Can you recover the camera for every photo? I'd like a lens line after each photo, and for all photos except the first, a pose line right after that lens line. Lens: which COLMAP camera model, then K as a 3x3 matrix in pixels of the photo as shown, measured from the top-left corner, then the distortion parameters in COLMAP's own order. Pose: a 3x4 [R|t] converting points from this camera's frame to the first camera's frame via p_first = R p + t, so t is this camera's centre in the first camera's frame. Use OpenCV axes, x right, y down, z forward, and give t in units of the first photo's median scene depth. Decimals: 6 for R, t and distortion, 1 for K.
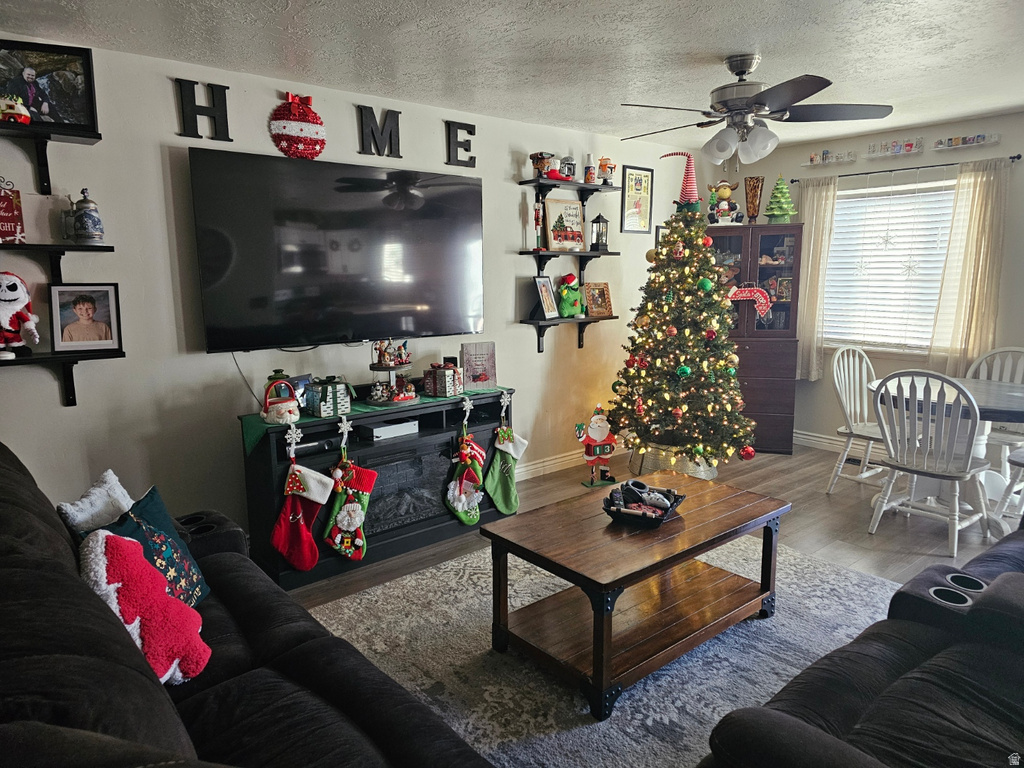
lens RADIAL K [[695.5, 0, 517.0], [0, 695.5, 391.0], [0, 0, 1]] dist [0.060508, -0.050444]
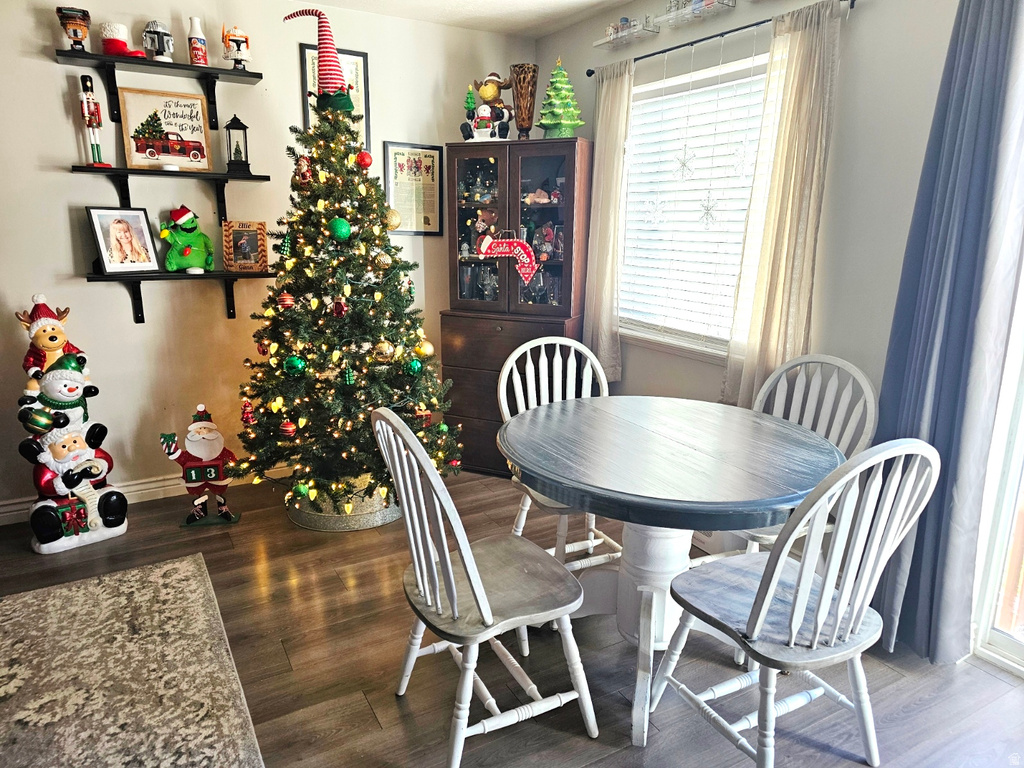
lens RADIAL K [[695.5, 0, 517.0], [0, 695.5, 391.0], [0, 0, 1]] dist [0.060508, -0.050444]
pose [[0.983841, 0.062817, -0.167663, 0.507000], [-0.051599, 0.996180, 0.070452, -0.055827], [0.171448, -0.060662, 0.983324, 0.378129]]
